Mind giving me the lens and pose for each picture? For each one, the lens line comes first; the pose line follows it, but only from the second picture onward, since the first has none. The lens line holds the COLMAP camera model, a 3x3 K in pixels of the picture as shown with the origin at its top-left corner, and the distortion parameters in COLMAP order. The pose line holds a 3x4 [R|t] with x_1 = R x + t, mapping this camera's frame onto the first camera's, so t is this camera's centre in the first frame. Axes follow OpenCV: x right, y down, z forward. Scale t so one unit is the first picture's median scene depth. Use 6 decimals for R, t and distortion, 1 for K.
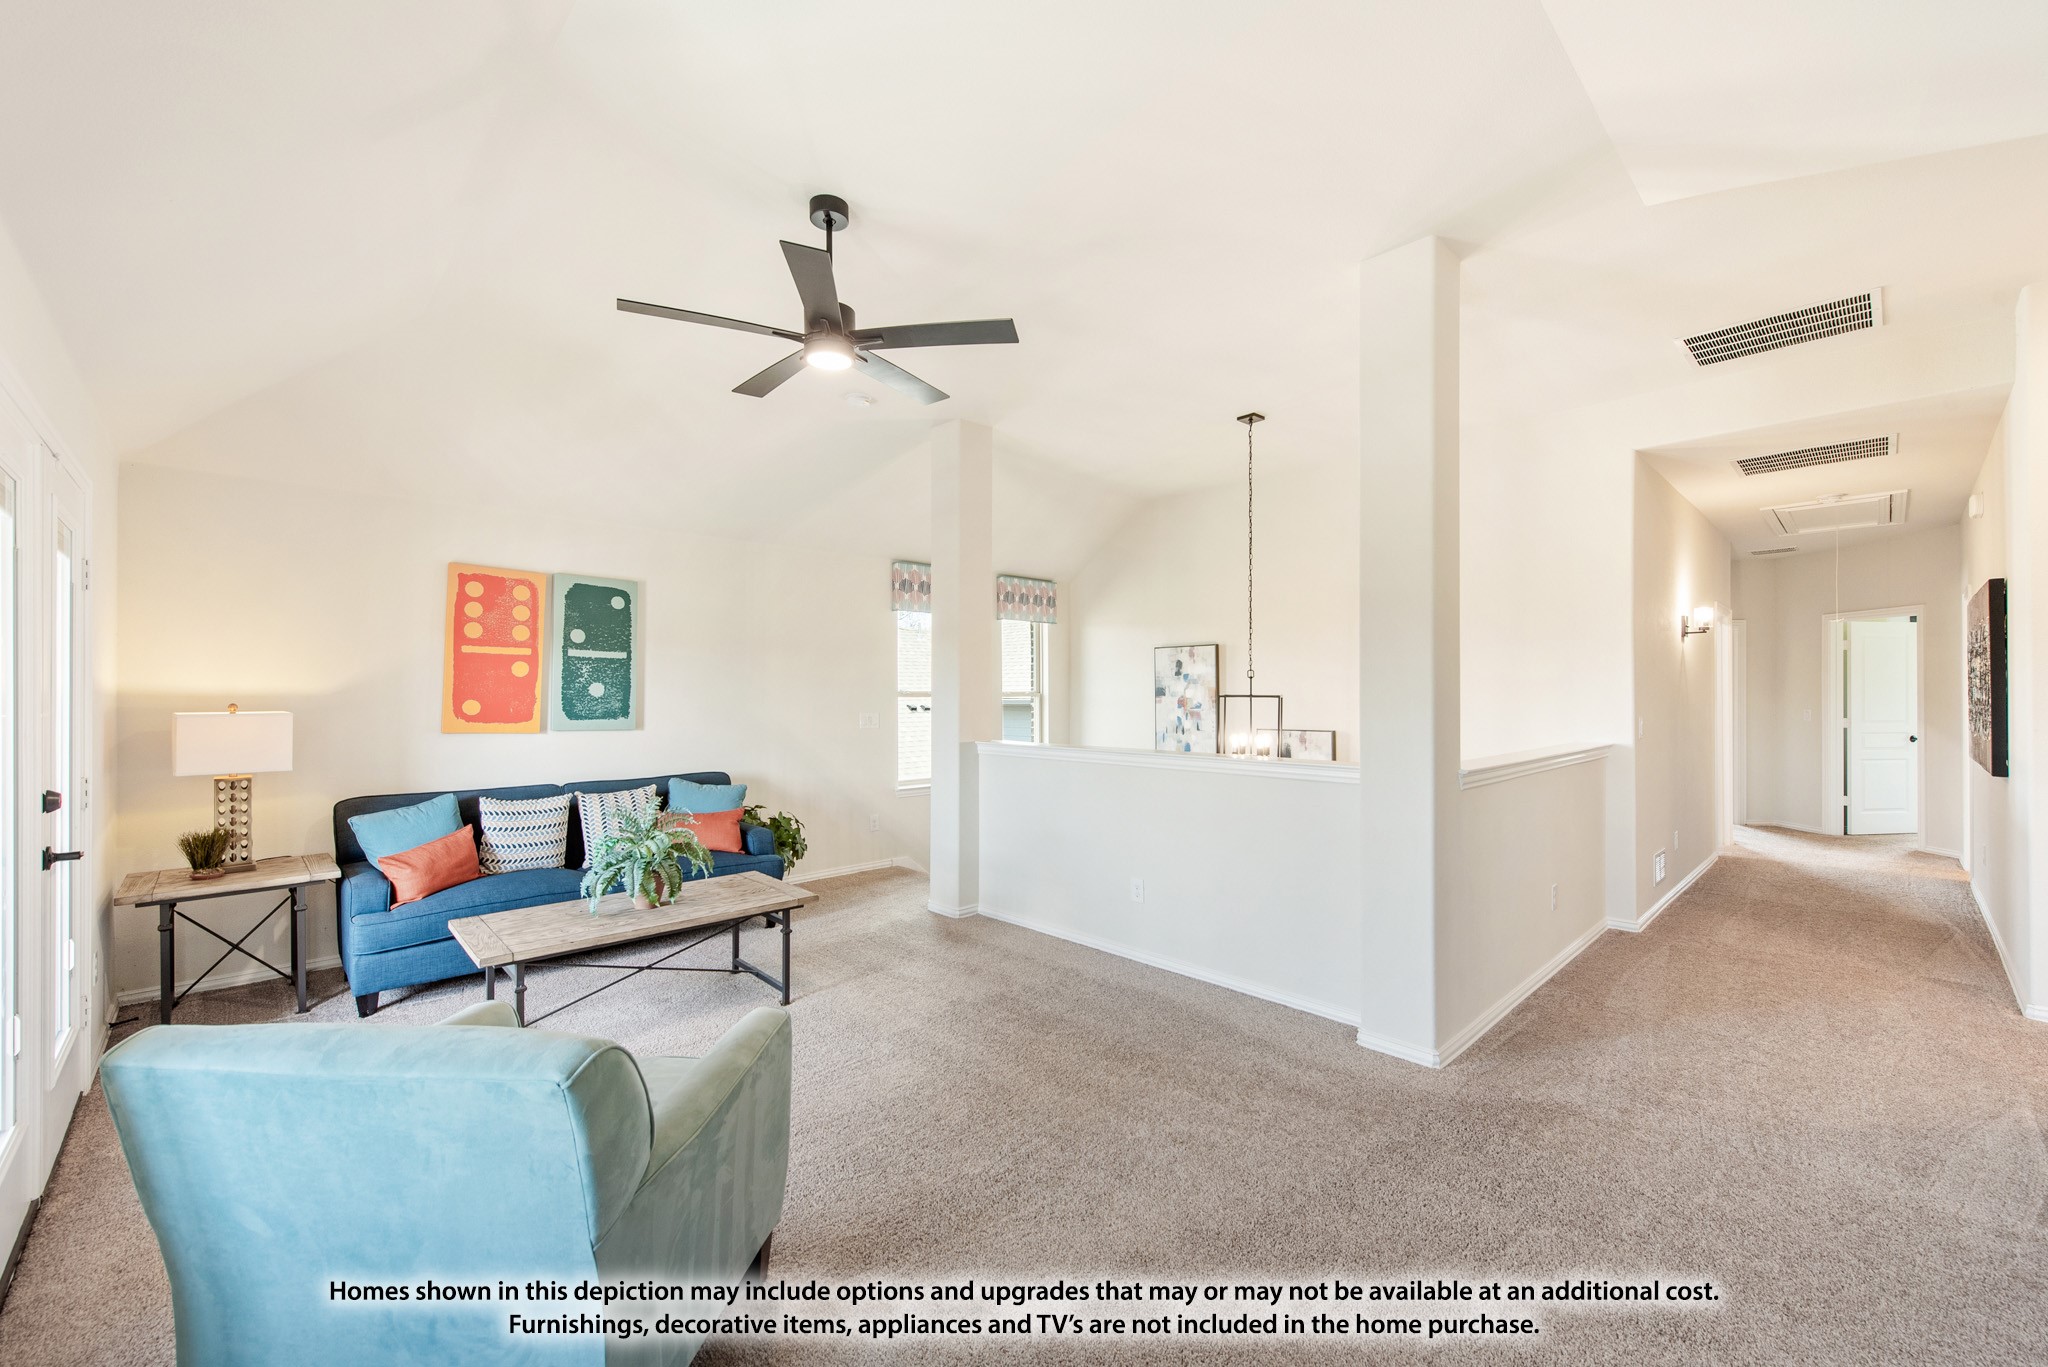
lens RADIAL K [[822.5, 0, 1024.2], [0, 822.5, 694.1], [0, 0, 1]] dist [0.010917, -0.002260]
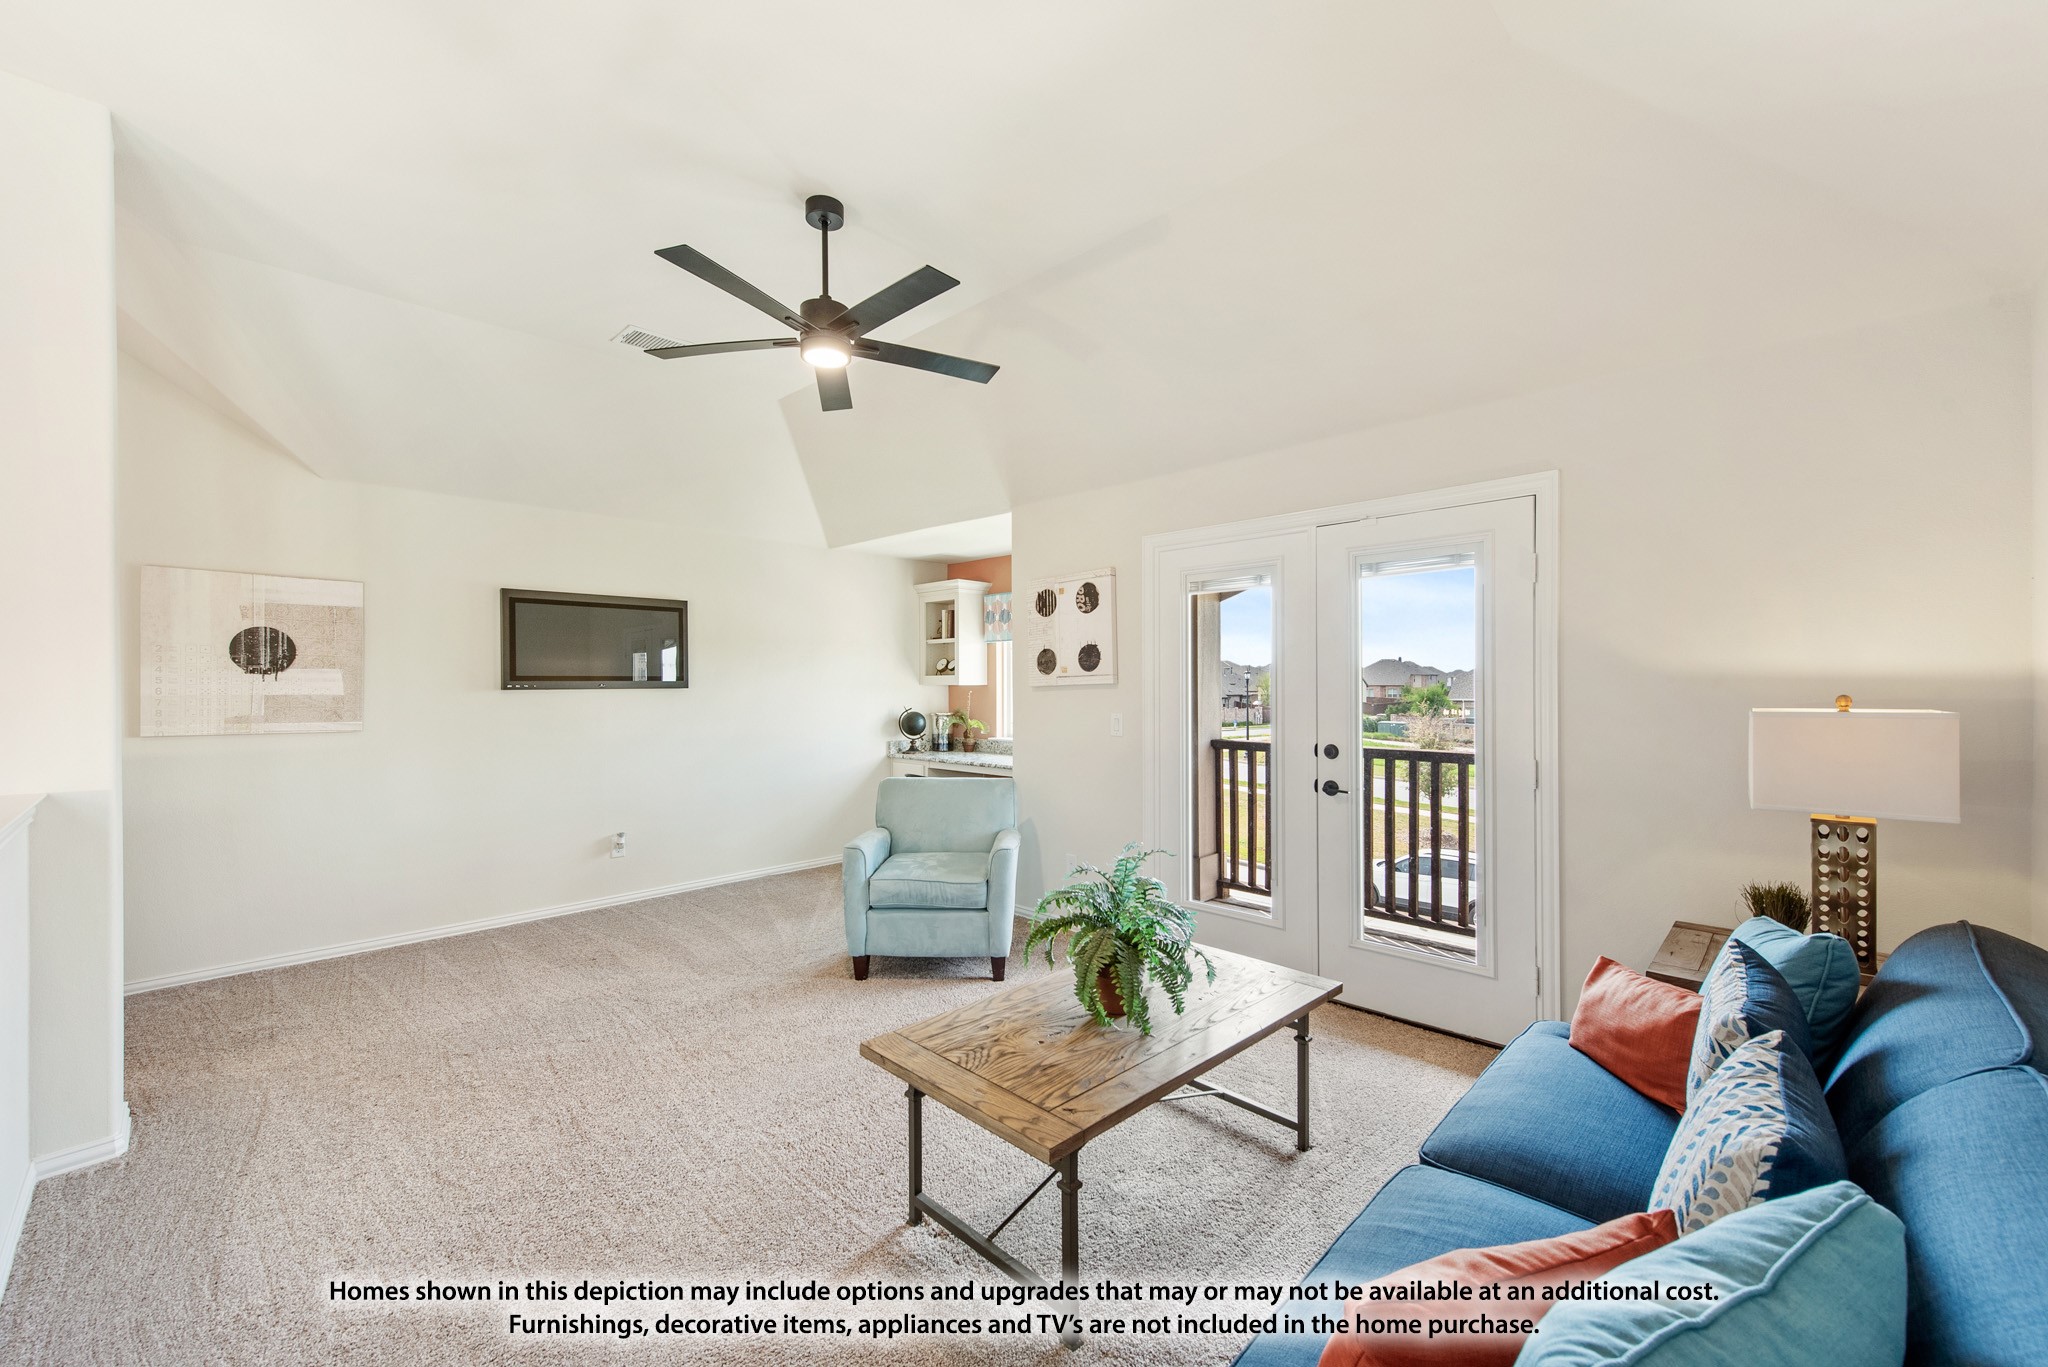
lens RADIAL K [[822.5, 0, 1026.9], [0, 822.5, 681.1], [0, 0, 1]] dist [0.010917, -0.002260]
pose [[-0.999681, 0.004048, -0.024938, -0.263239], [0.004258, 0.999956, -0.008361, 0.003533], [0.024903, -0.008465, -0.999654, 1.192794]]
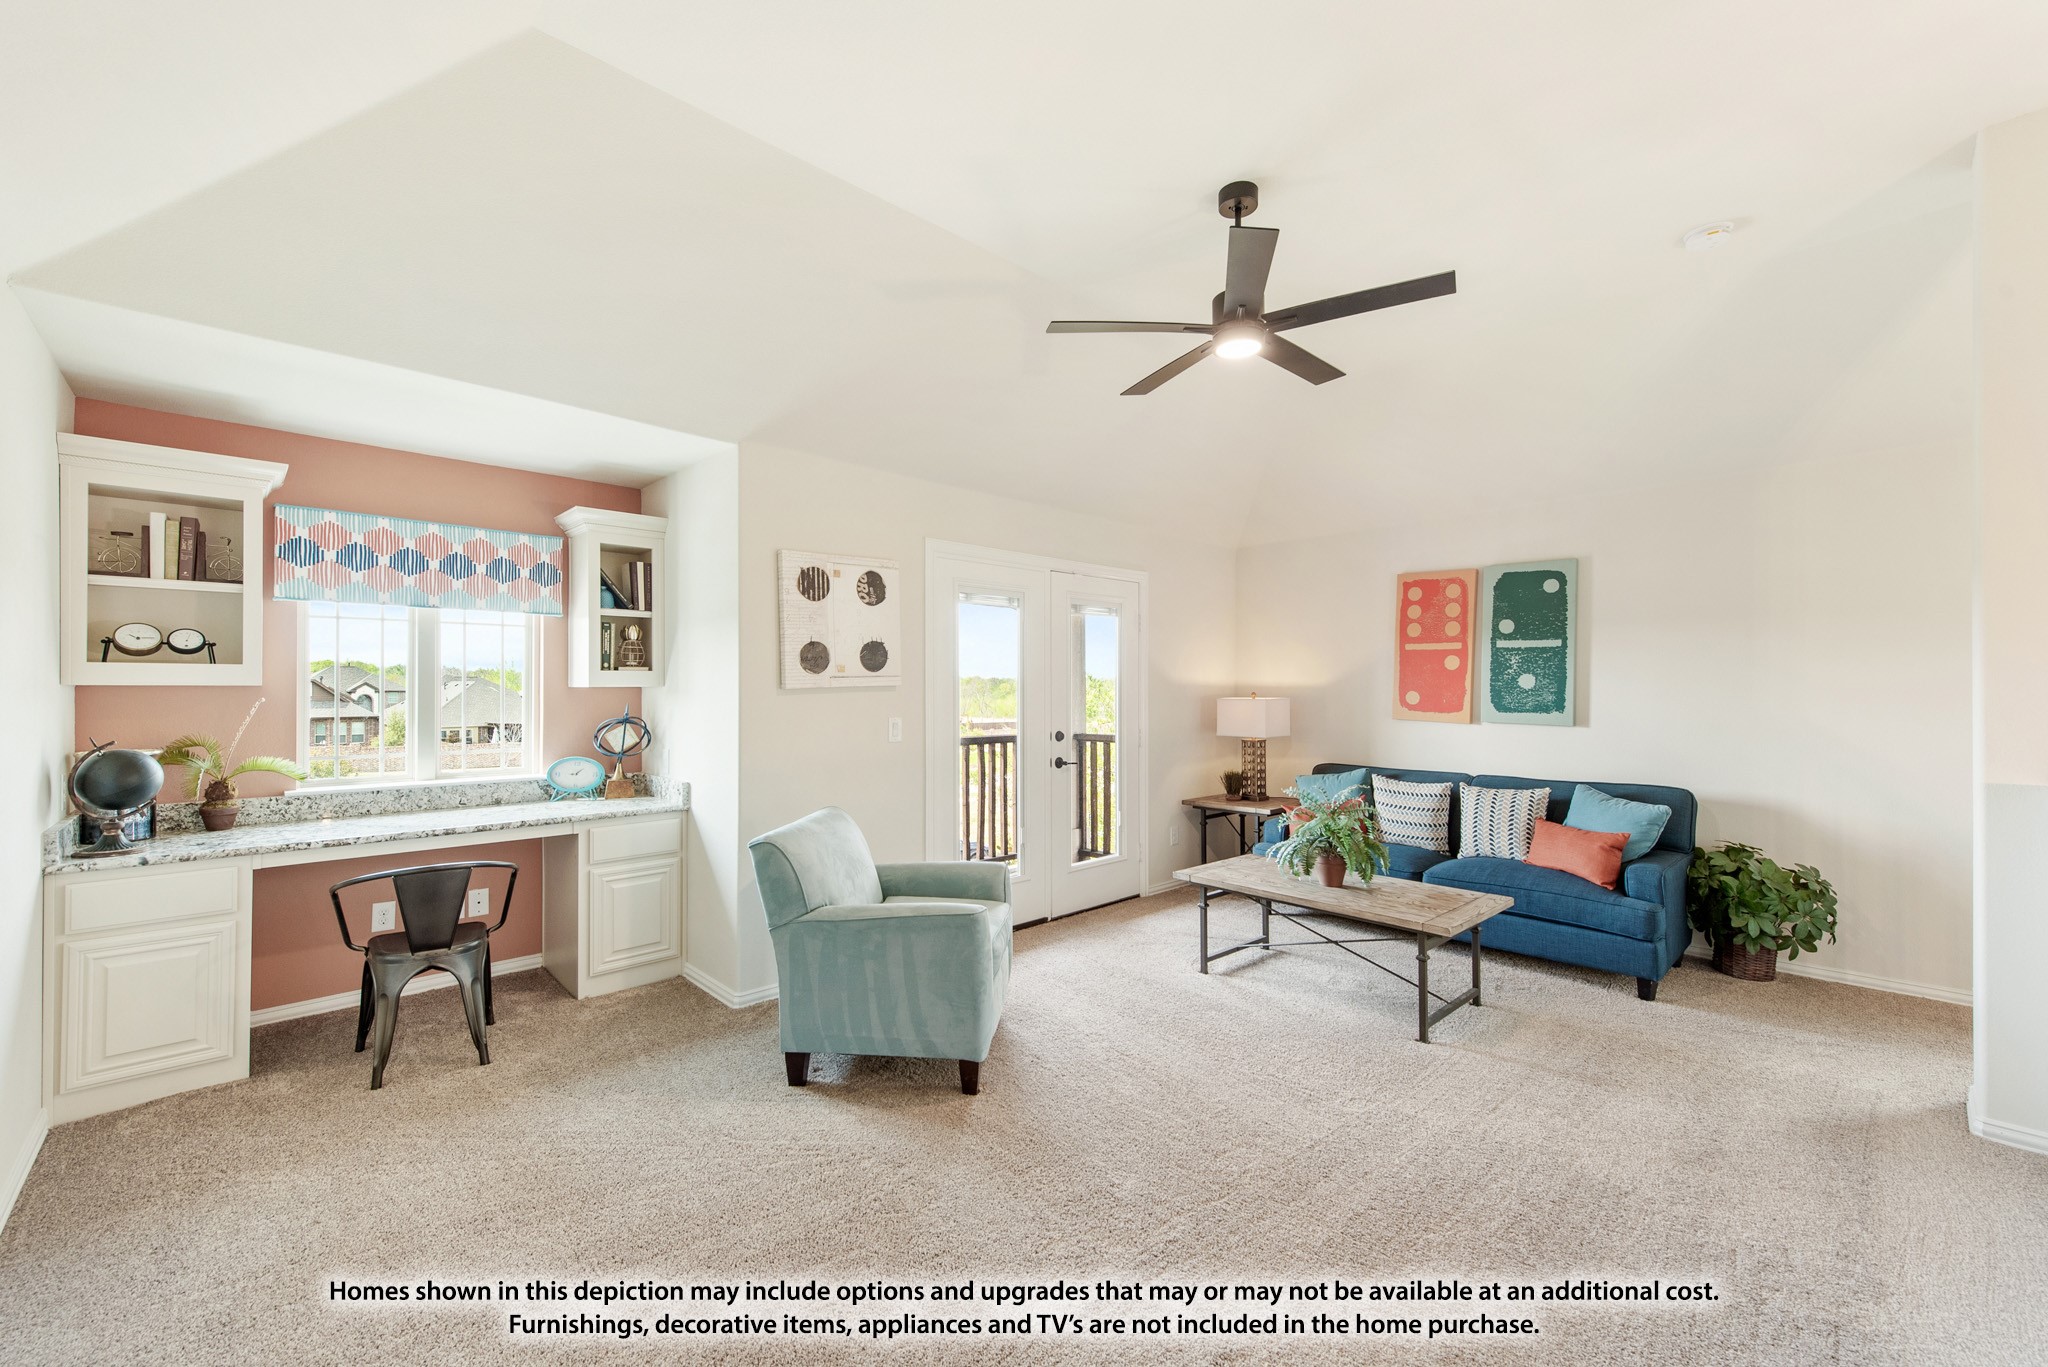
lens RADIAL K [[822.5, 0, 1028.0], [0, 822.5, 687.8], [0, 0, 1]] dist [0.010917, -0.002260]
pose [[0.003541, 0.002239, -0.999991, 0.443752], [0.001326, 0.999997, 0.002243, -0.000712], [0.999993, -0.001334, 0.003538, 0.437943]]
